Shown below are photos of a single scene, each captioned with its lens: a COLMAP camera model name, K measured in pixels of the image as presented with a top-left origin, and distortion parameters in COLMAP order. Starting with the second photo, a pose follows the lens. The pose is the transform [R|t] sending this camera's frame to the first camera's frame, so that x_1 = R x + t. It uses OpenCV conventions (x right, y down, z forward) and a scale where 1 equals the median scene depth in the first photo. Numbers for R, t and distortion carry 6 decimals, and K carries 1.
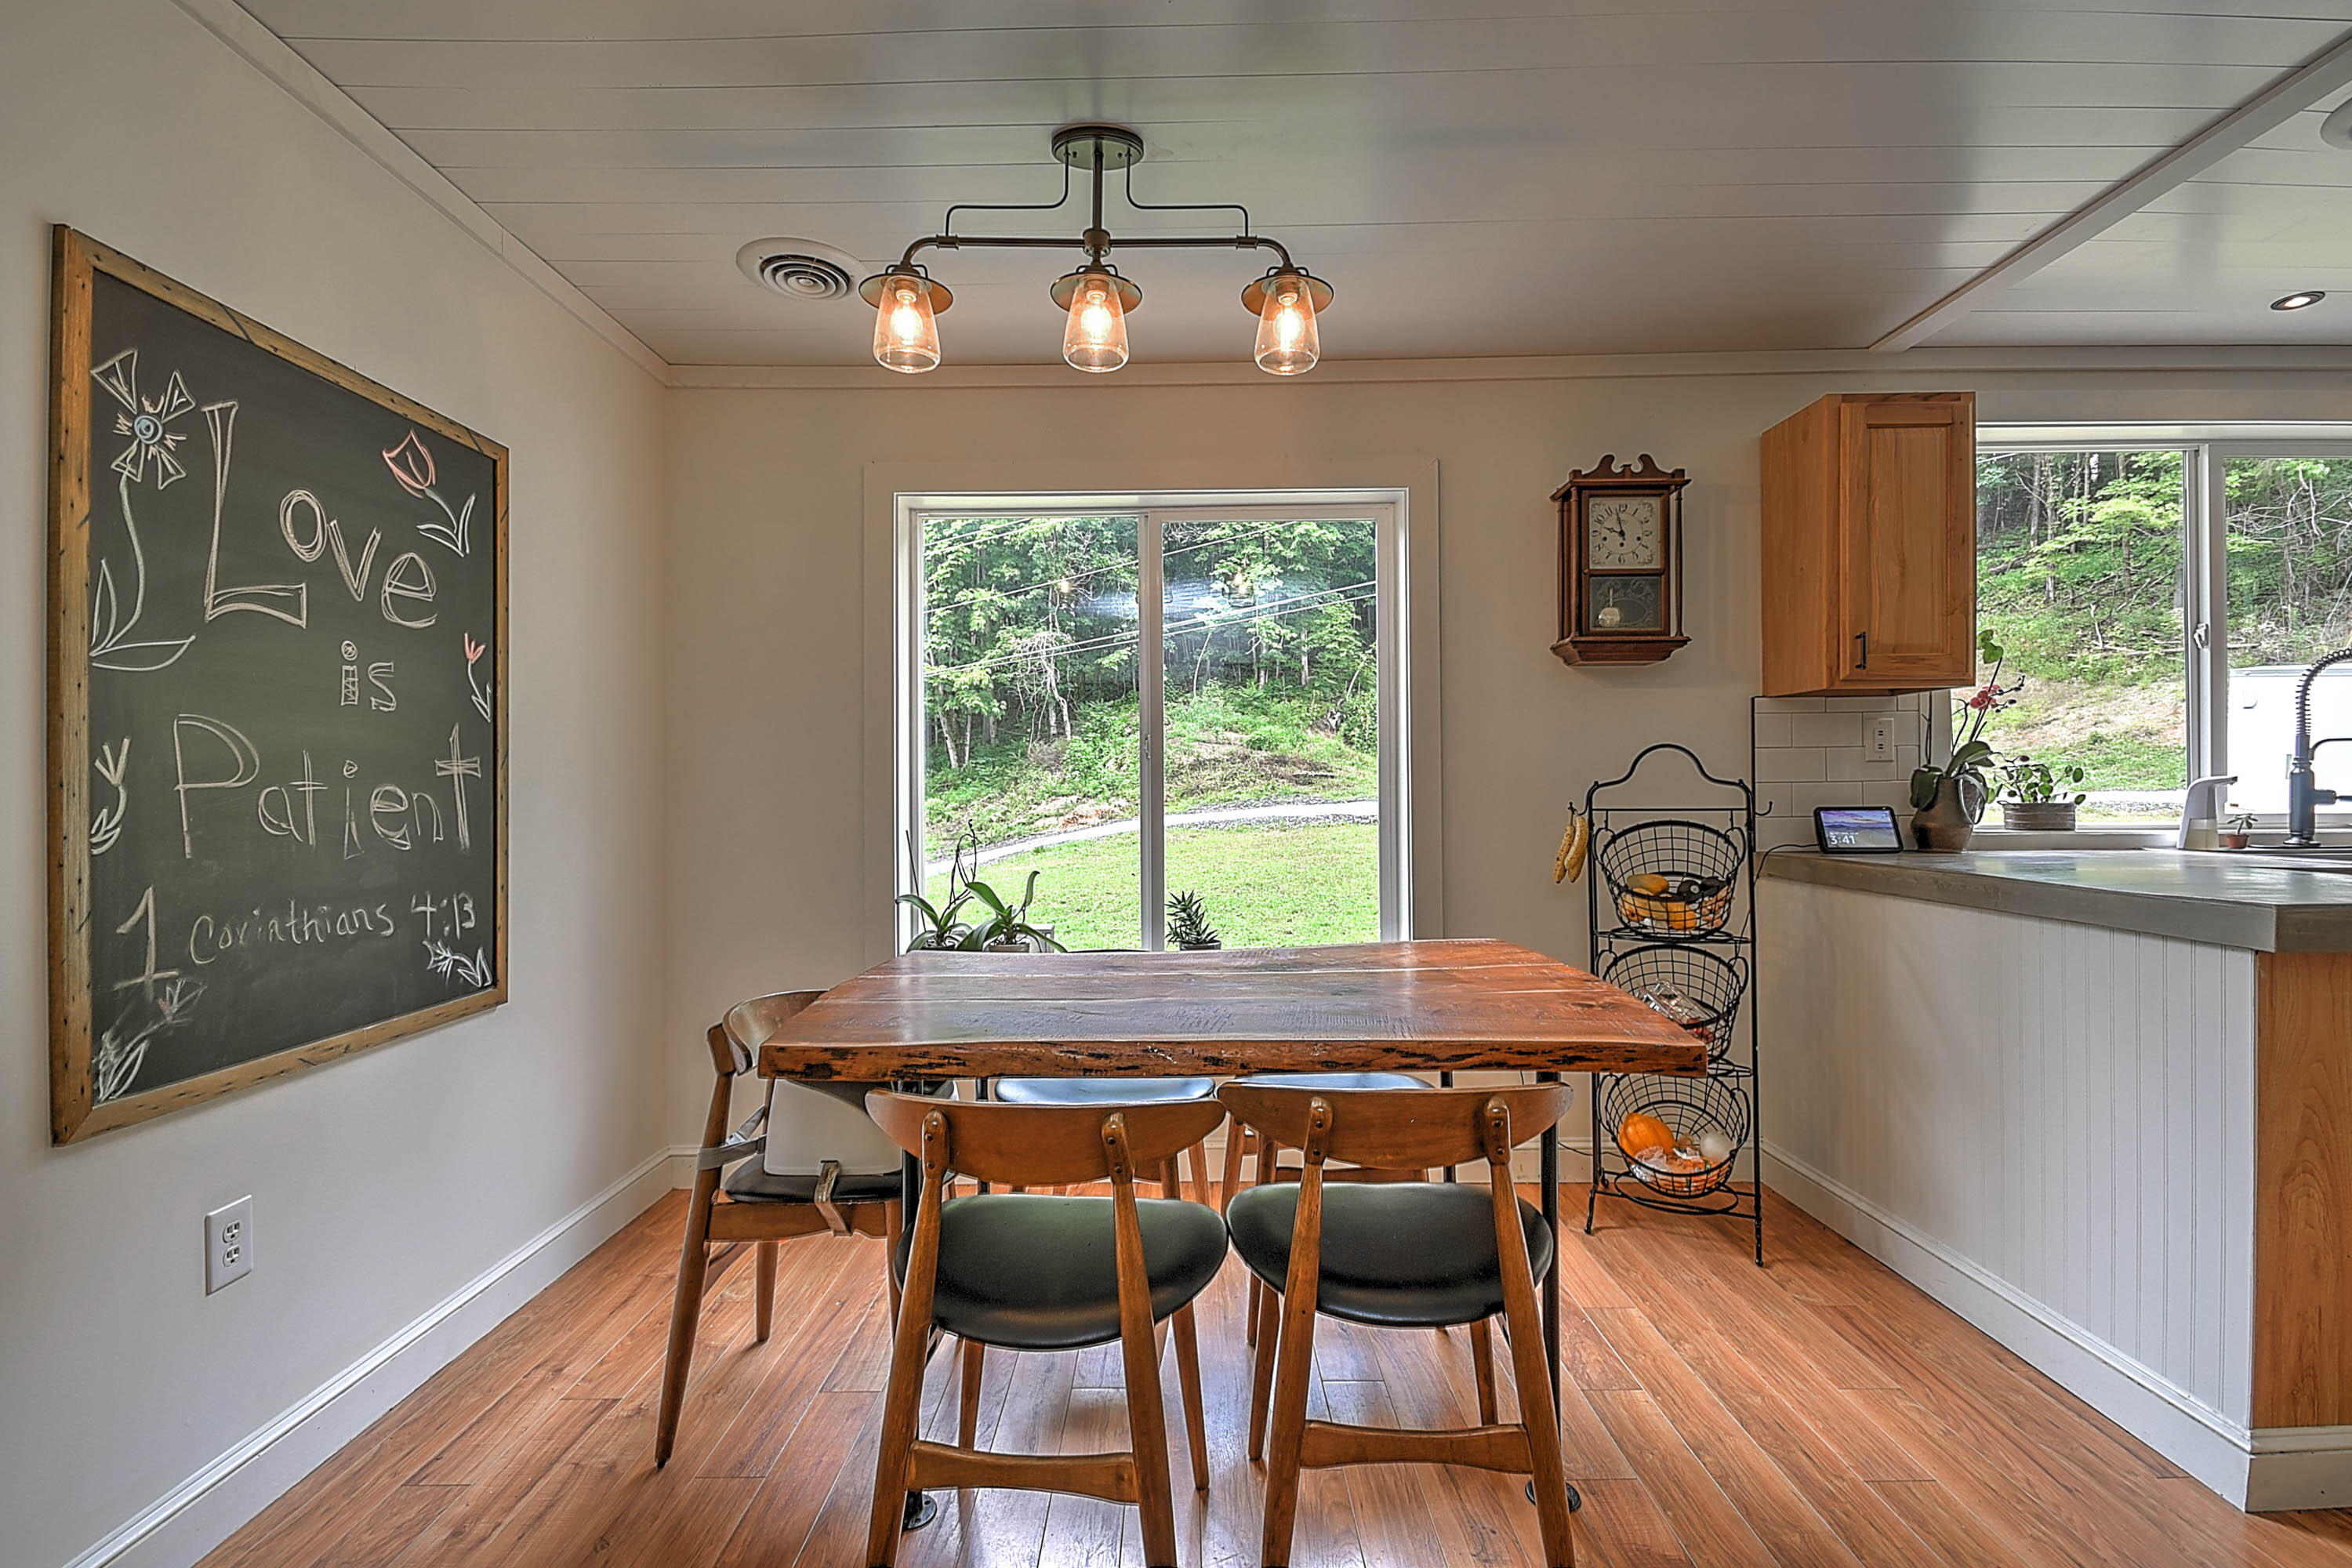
lens RADIAL K [[1026.9, 0, 1192.1], [0, 1026.9, 788.9], [0, 0, 1]] dist [0.022457, -0.015072]
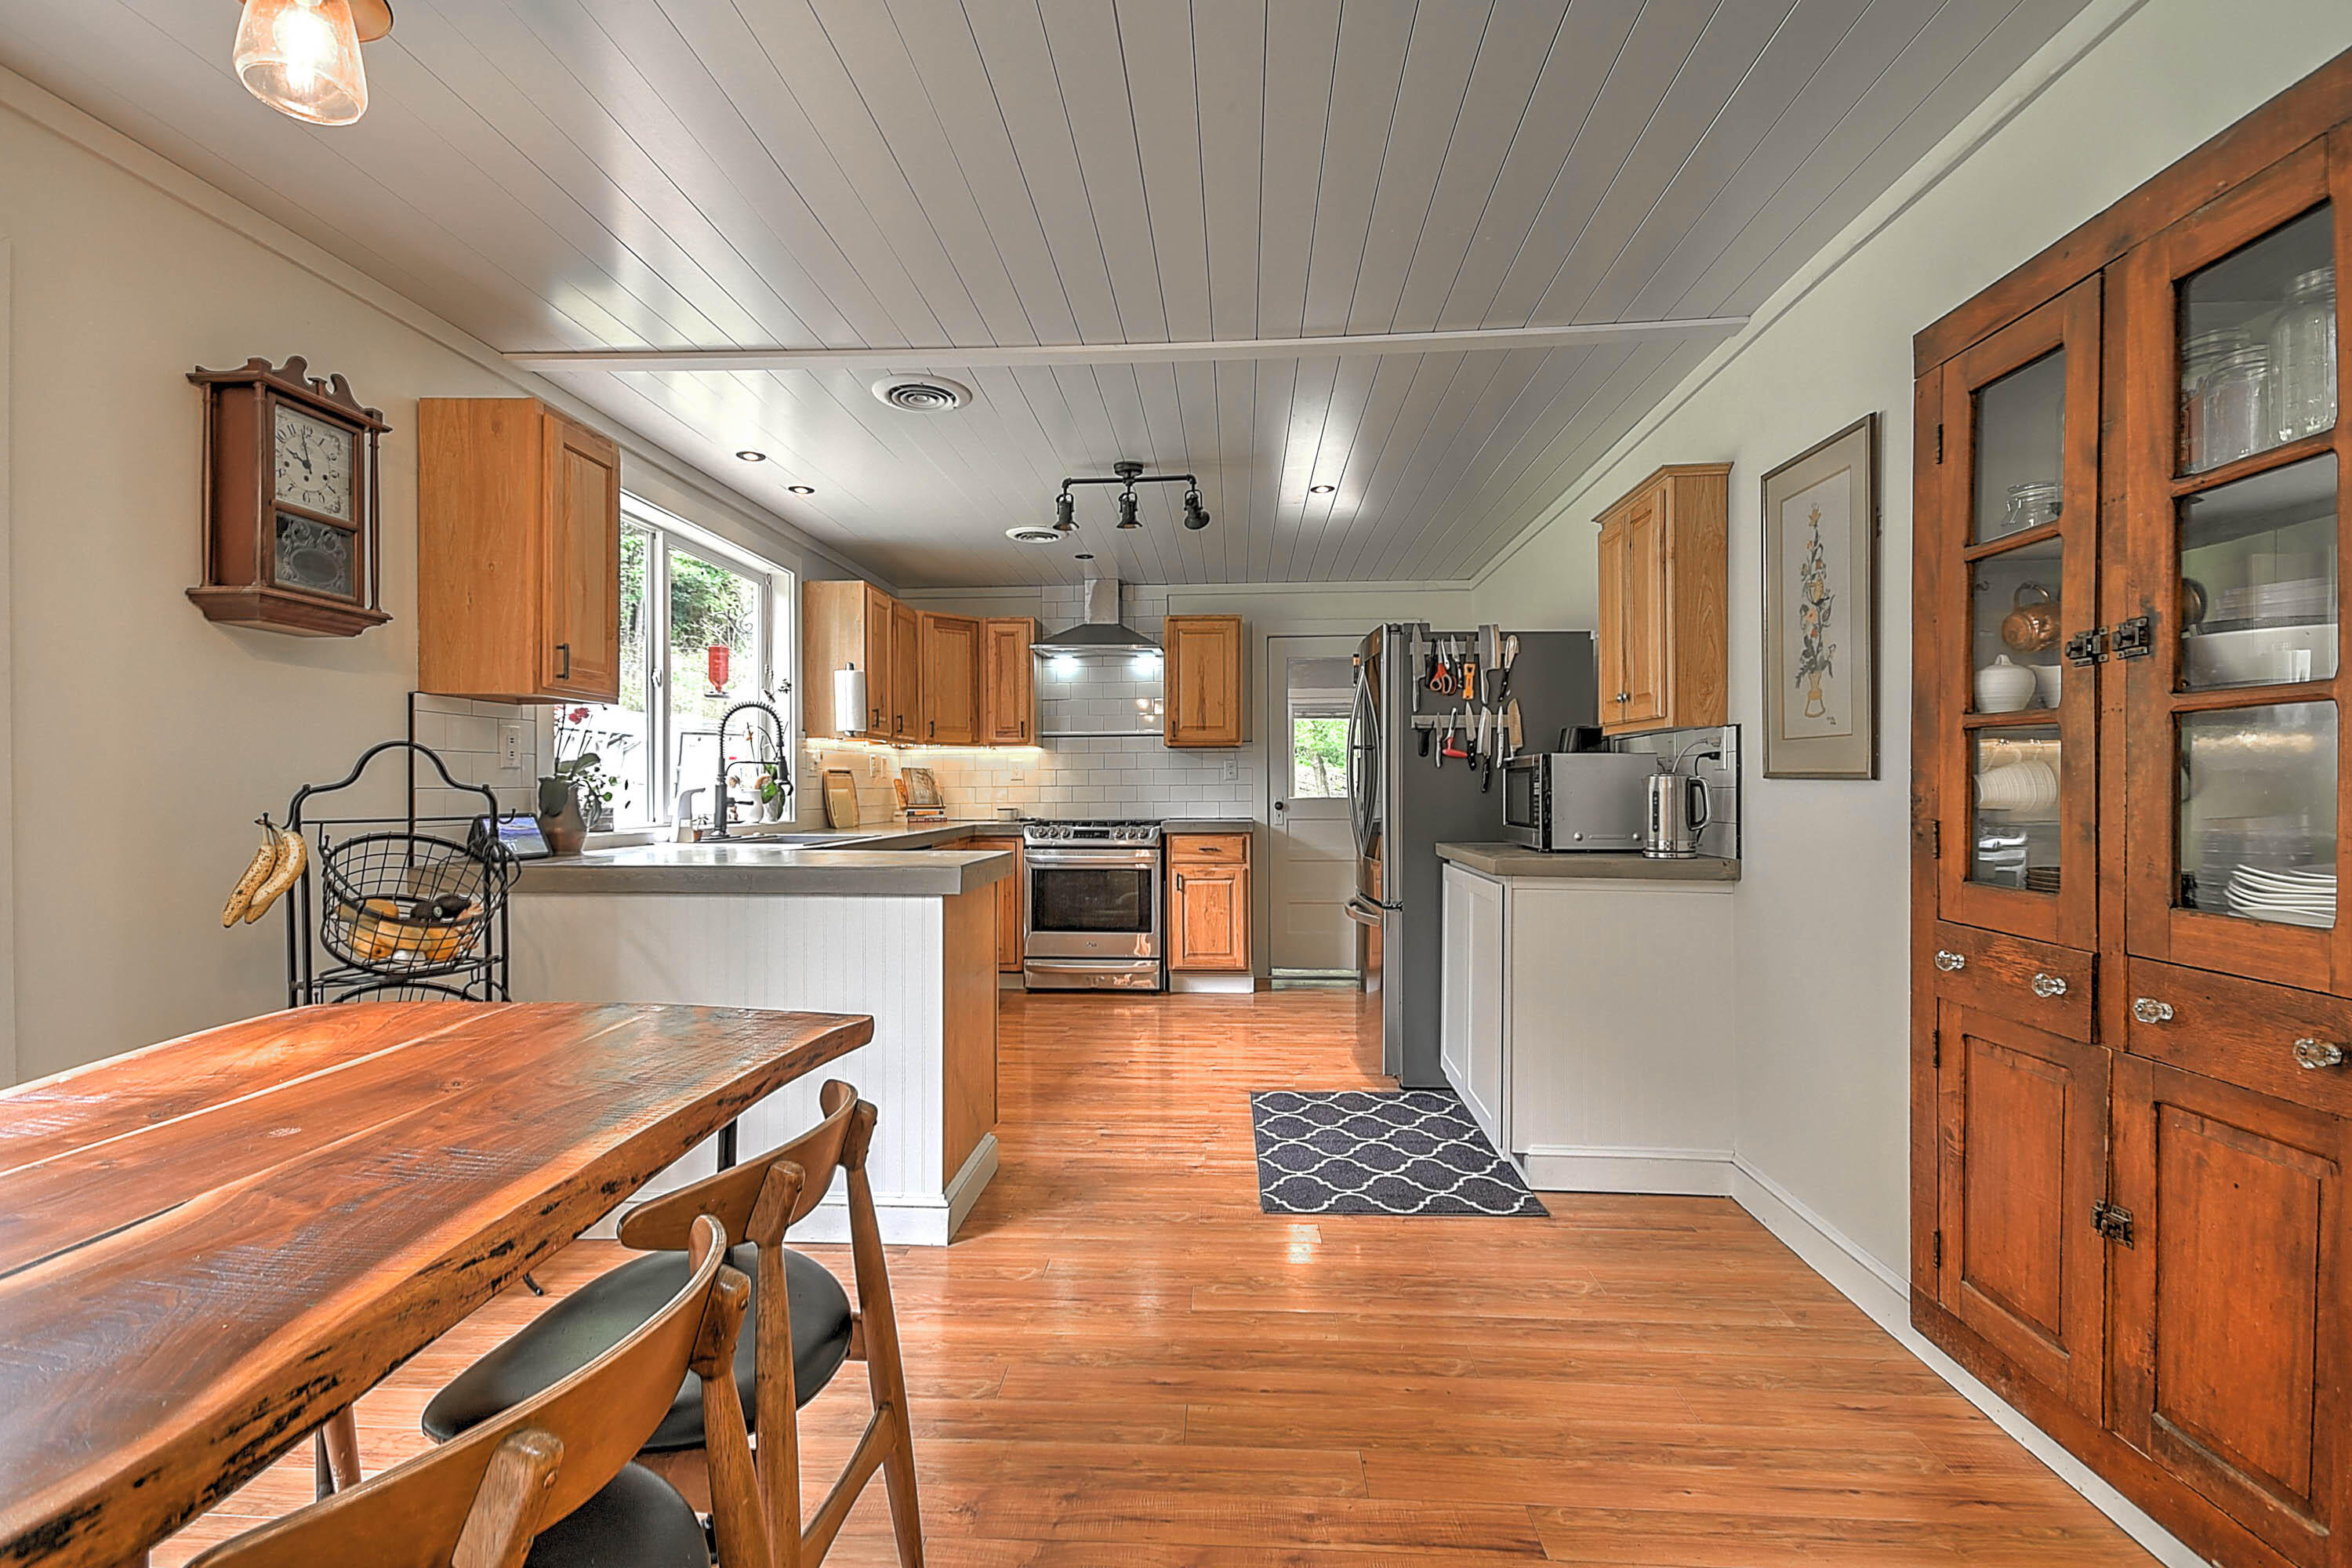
lens RADIAL K [[1050.7, 0, 1208.3], [0, 1050.7, 789.2], [0, 0, 1]] dist [0.012497, 0.000009]
pose [[0.023201, 0.008632, 0.999694, -0.480447], [0.000302, 0.999963, -0.008641, 0.003210], [-0.999731, 0.000503, 0.023197, 0.413147]]
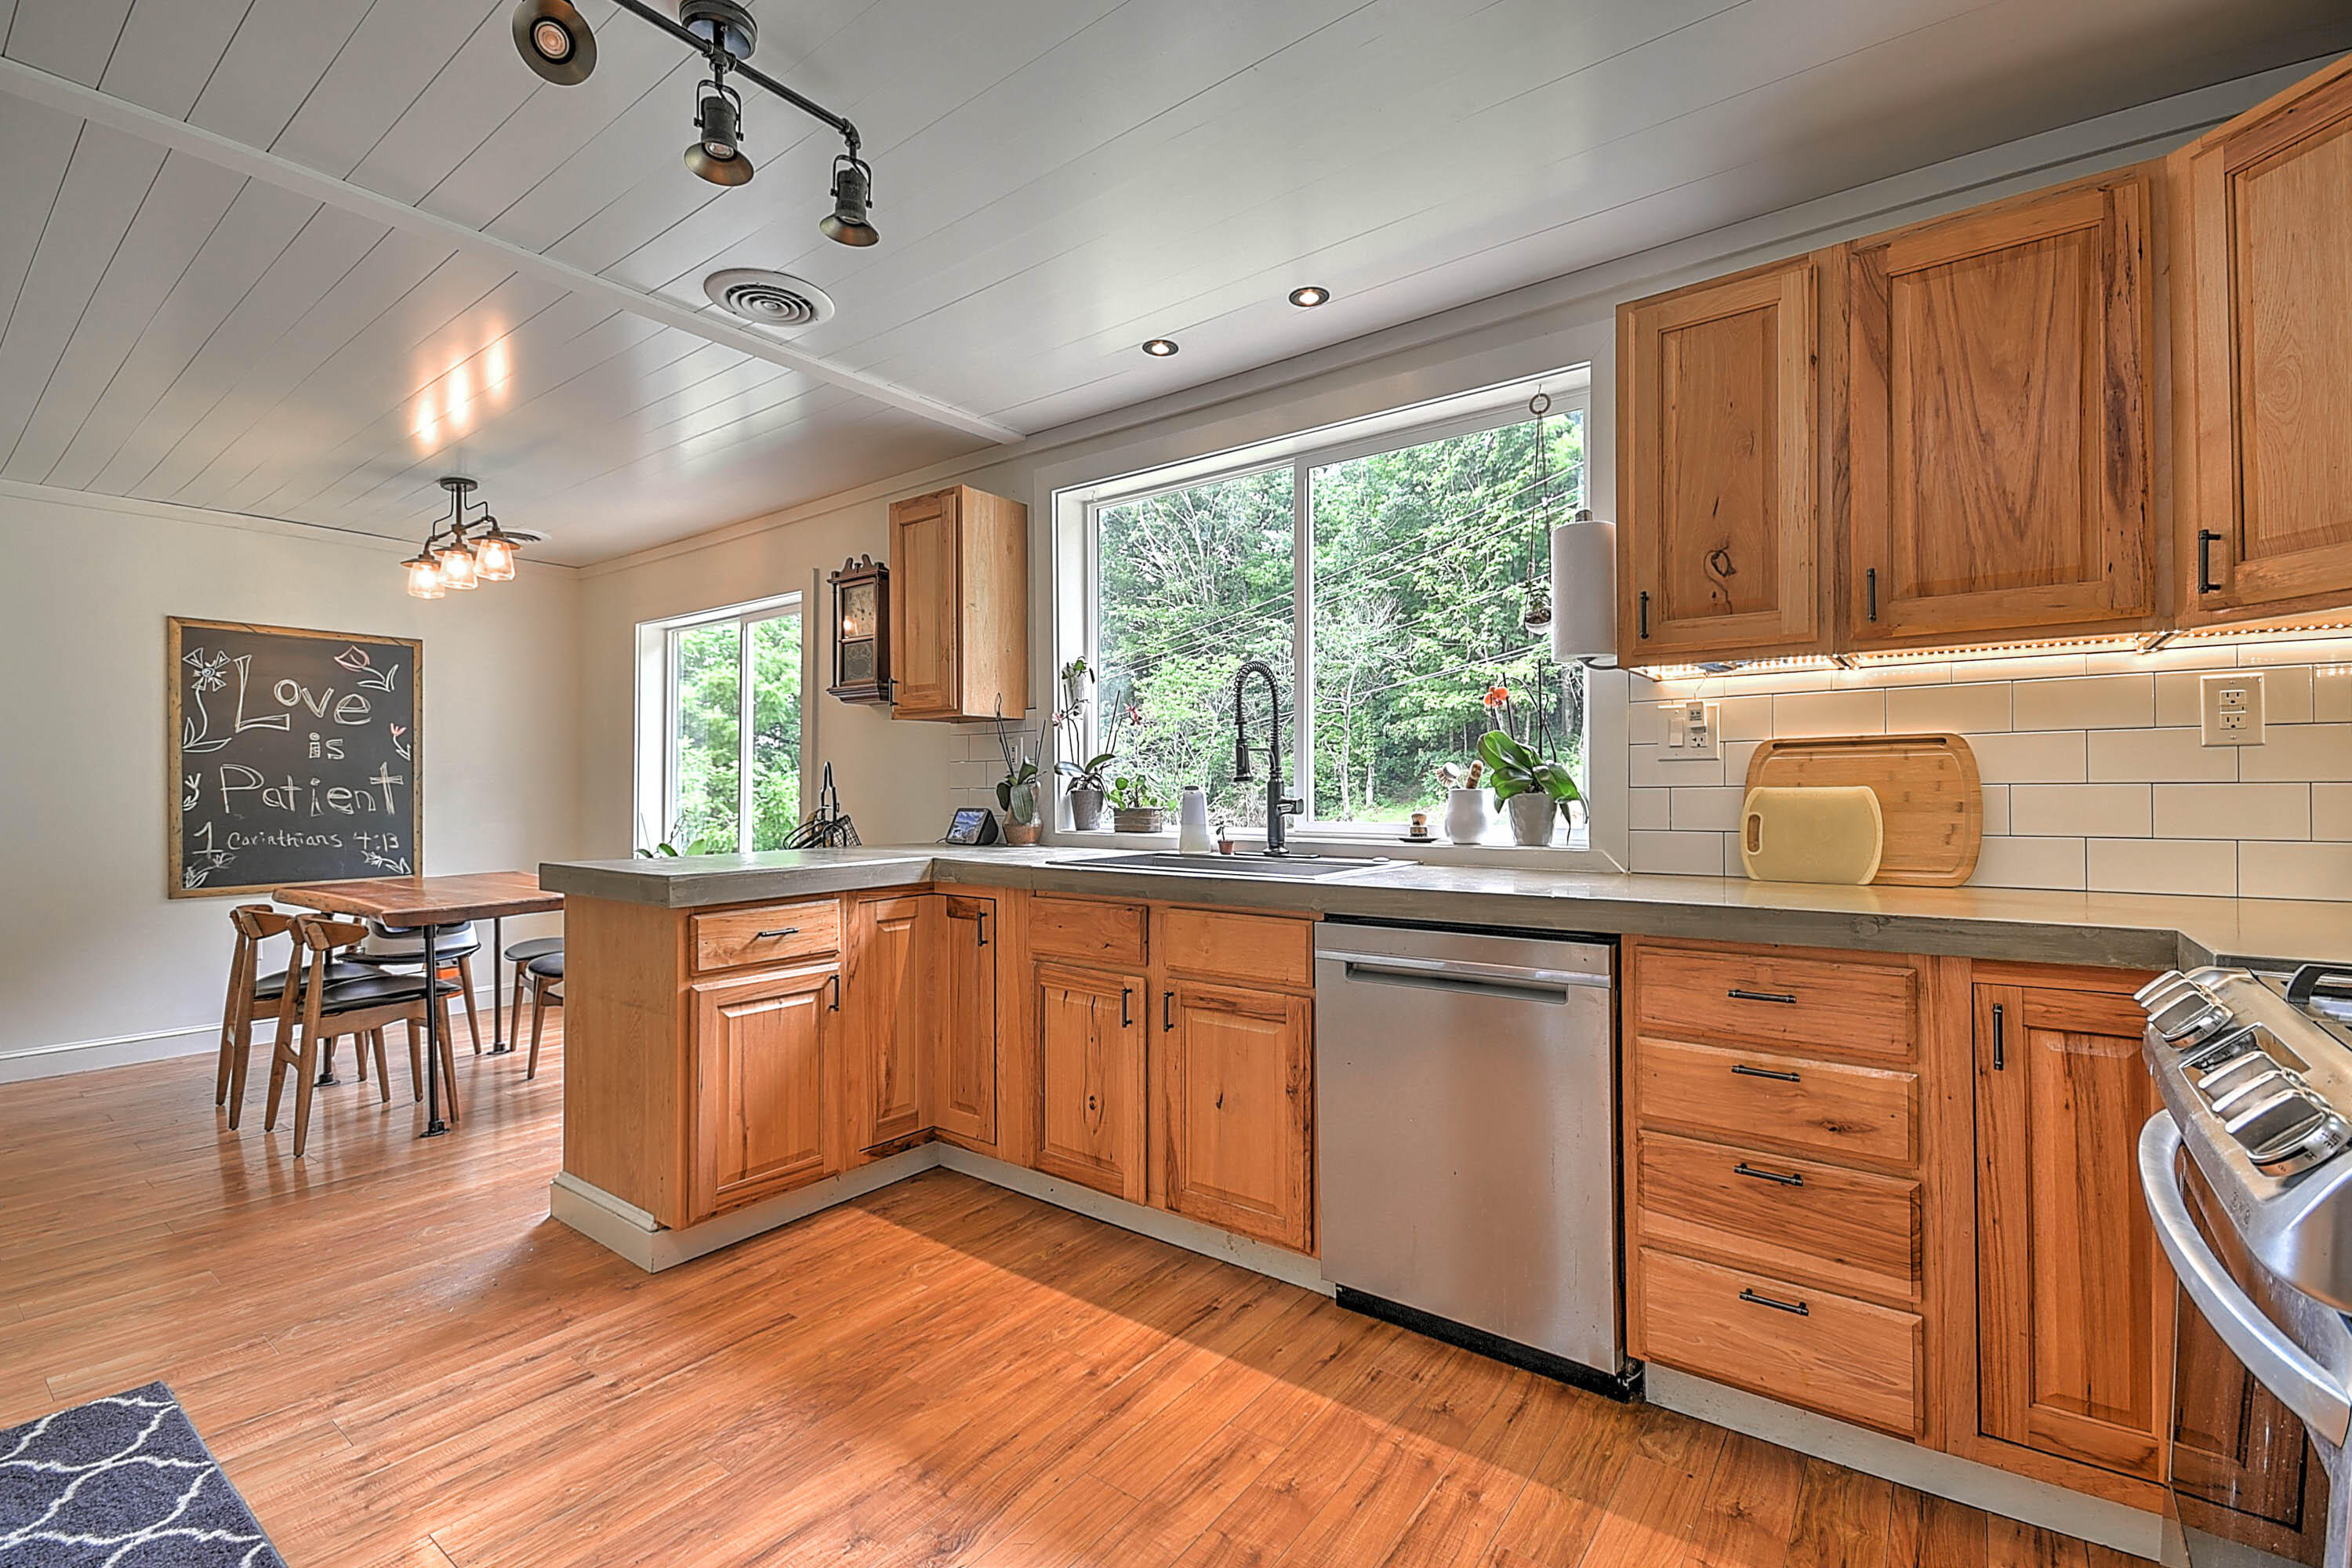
lens RADIAL K [[1043.0, 0, 1205.7], [0, 1043.0, 788.6], [0, 0, 1]] dist [0.024633, -0.014919]
pose [[0.802090, 0.005881, -0.597174, 2.202347], [-0.003116, 0.999979, 0.005662, -0.020770], [0.597195, -0.002680, 0.802092, 0.176947]]
